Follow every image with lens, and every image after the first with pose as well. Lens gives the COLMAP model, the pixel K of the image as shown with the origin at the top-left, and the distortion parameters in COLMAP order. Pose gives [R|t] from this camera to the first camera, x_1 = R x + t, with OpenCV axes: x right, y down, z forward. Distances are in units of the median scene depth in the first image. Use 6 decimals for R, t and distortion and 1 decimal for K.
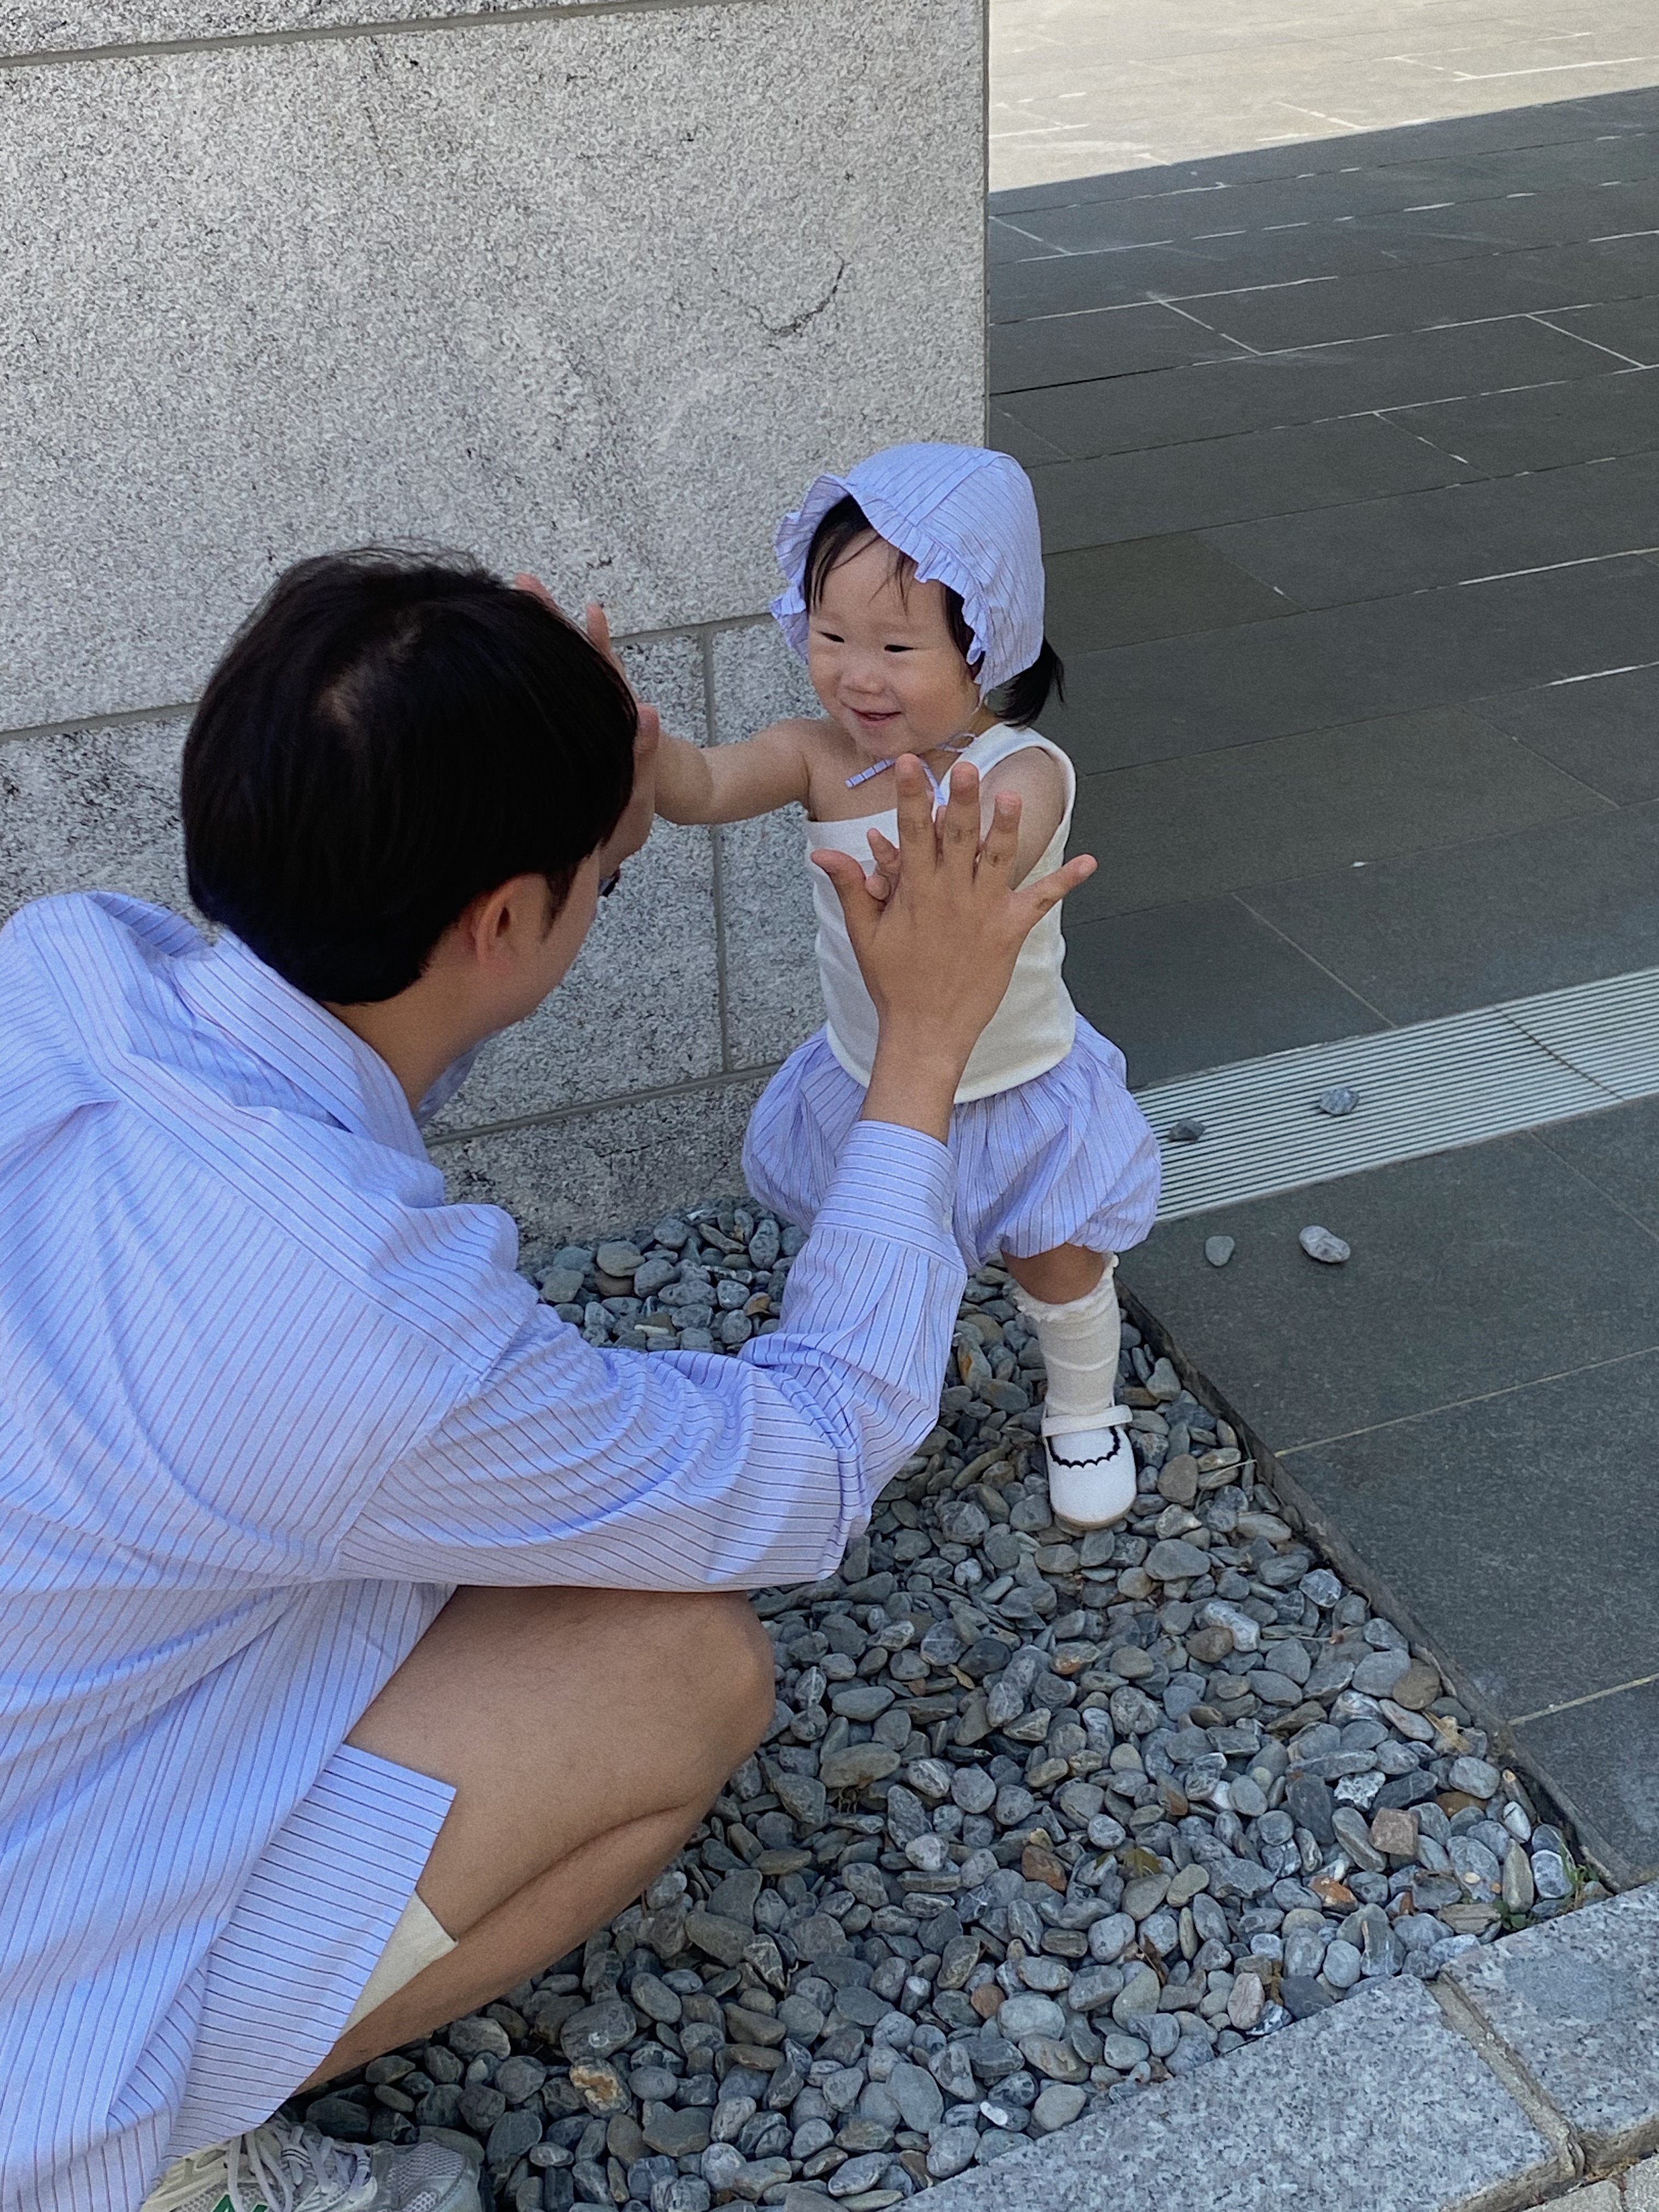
lens RADIAL K [[2972.8, 0, 846.1], [0, 2972.8, 1098.3], [0, 0, 1]] dist [0.057947, 0.000000]
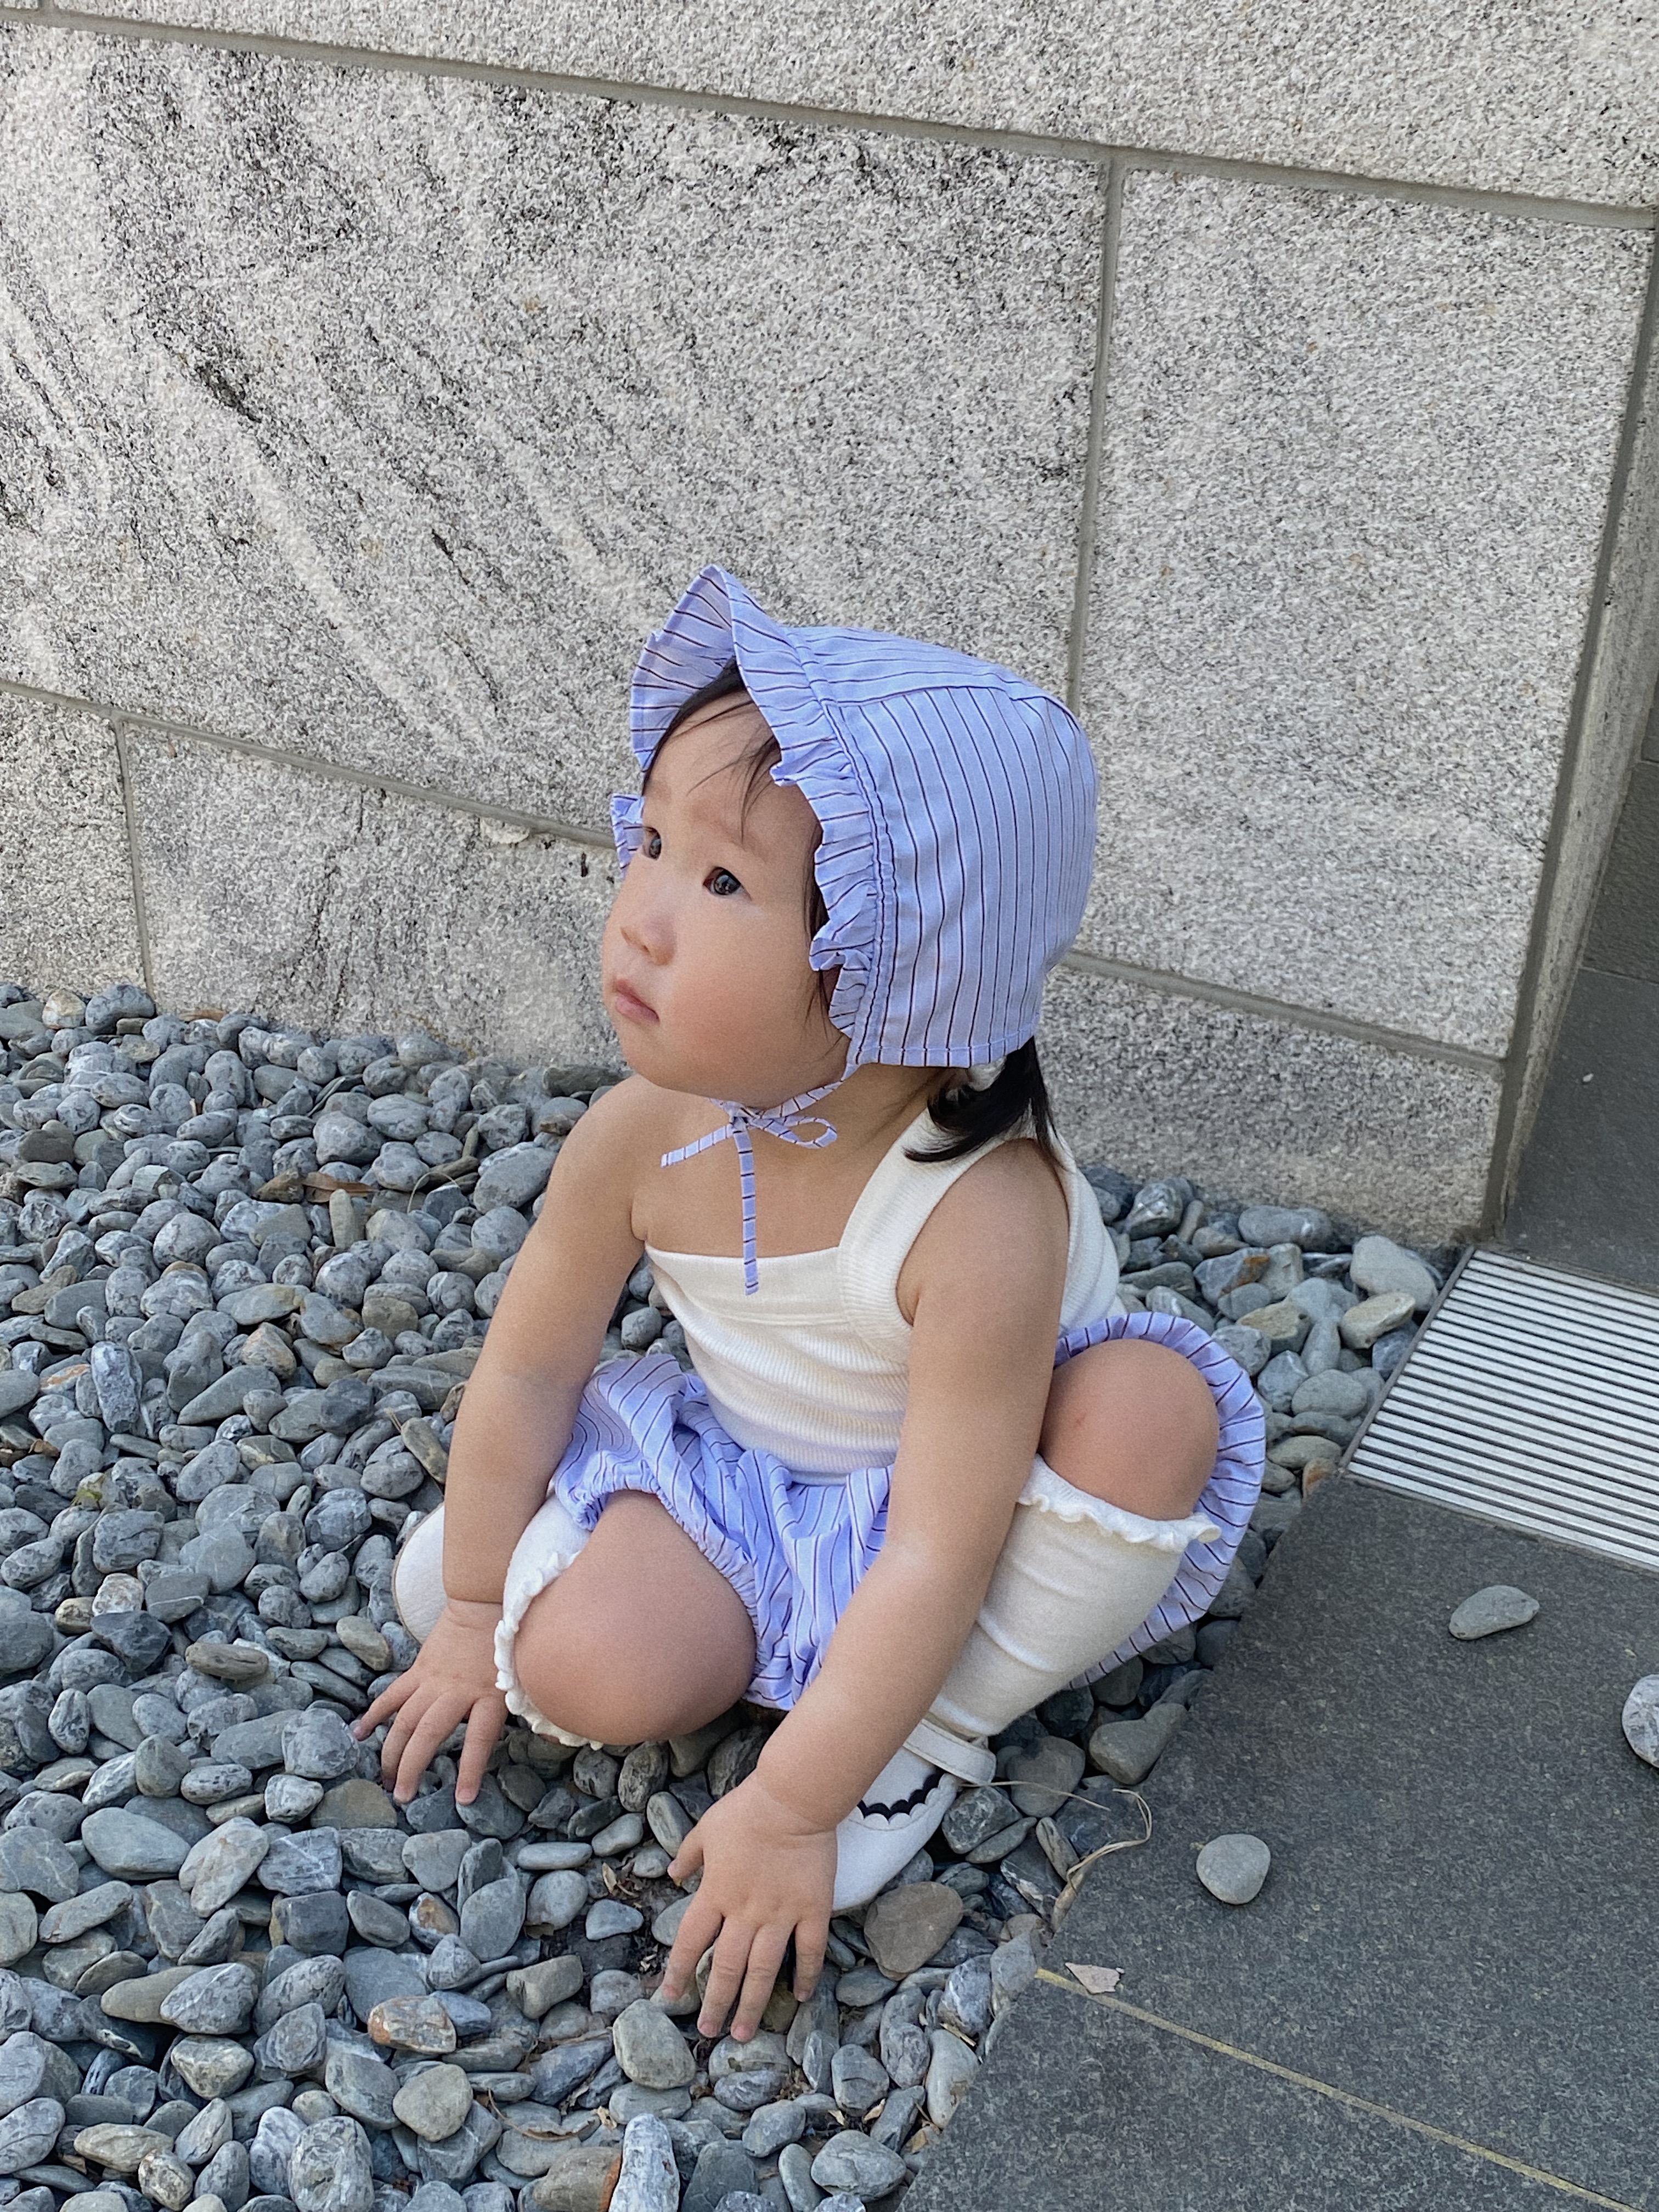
lens RADIAL K [[2700.6, 0, 826.8], [0, 2700.6, 1101.9], [0, 0, 1]] dist [-0.027495, 0.000000]
pose [[0.638016, 0.430953, -0.638134, 0.374485], [-0.401787, 0.893278, 0.201548, -0.092410], [0.656889, 0.127803, 0.743077, 0.714211]]
